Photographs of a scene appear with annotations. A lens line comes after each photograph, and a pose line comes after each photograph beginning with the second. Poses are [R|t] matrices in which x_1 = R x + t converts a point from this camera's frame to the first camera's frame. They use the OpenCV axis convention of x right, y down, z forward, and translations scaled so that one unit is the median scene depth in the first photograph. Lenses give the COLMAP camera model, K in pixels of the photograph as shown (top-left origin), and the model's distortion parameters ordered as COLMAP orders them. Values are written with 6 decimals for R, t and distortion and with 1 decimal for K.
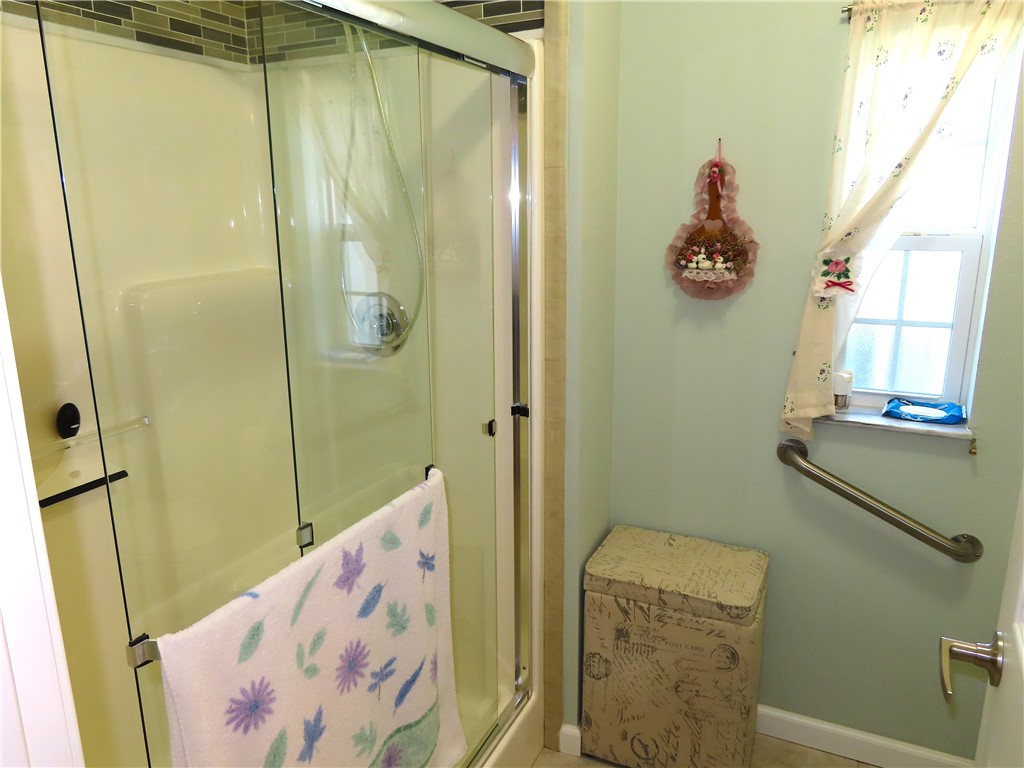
lens RADIAL K [[730.2, 0, 512.5], [0, 730.2, 384.7], [0, 0, 1]] dist [-0.014516, 0.006565]
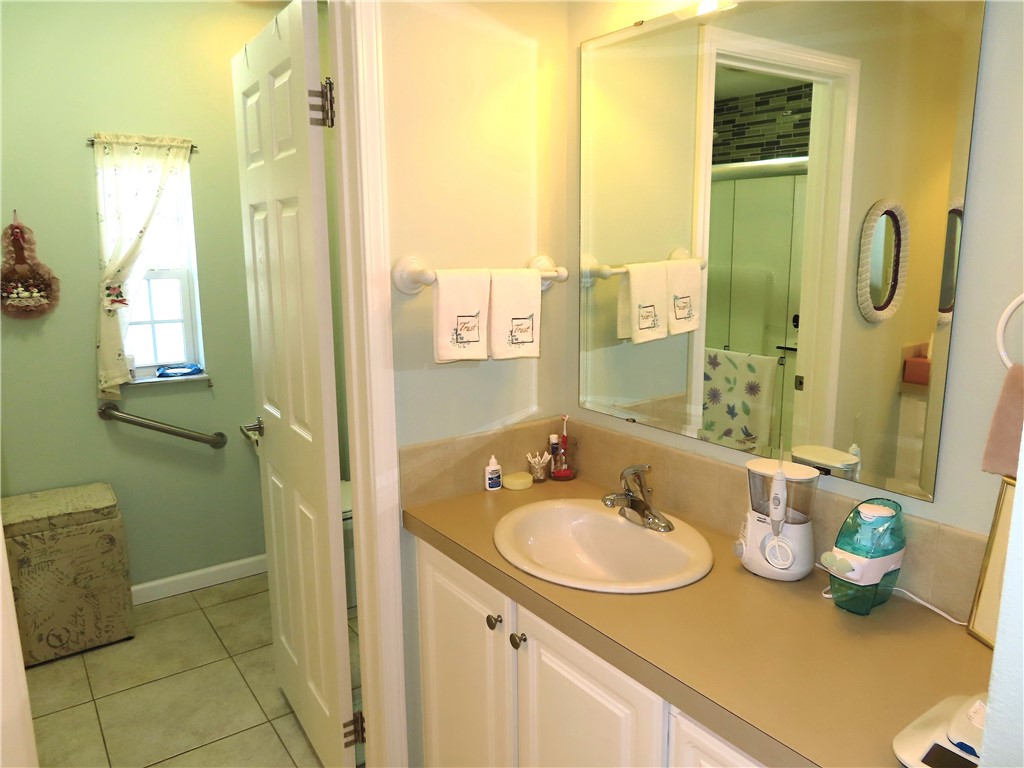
lens RADIAL K [[730.2, 0, 513.7], [0, 730.2, 384.2], [0, 0, 1]] dist [-0.014516, 0.006565]
pose [[0.481444, -0.162767, 0.861231, -0.548185], [0.203596, 0.976496, 0.070738, 0.107730], [-0.852503, 0.141287, 0.503267, -0.545962]]
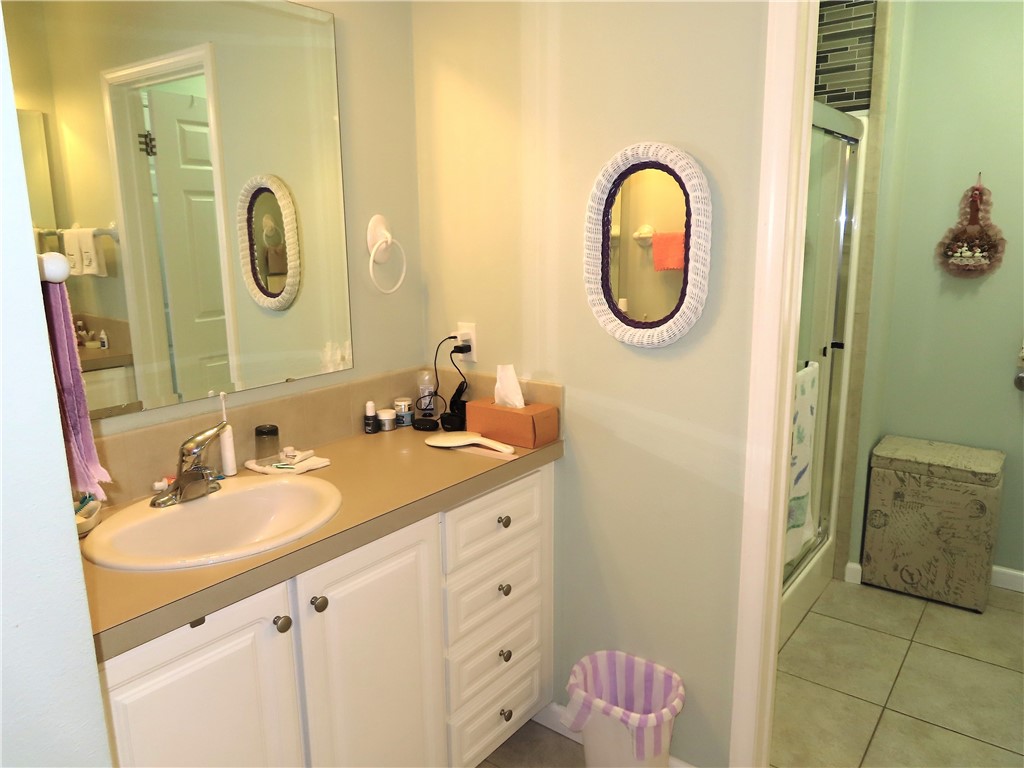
lens RADIAL K [[730.2, 0, 512.7], [0, 730.2, 383.9], [0, 0, 1]] dist [-0.014516, 0.006565]
pose [[0.977604, 0.037363, -0.207110, -0.342132], [-0.042745, 0.998853, -0.021571, 0.181187], [0.206067, 0.029940, 0.978080, -0.680234]]
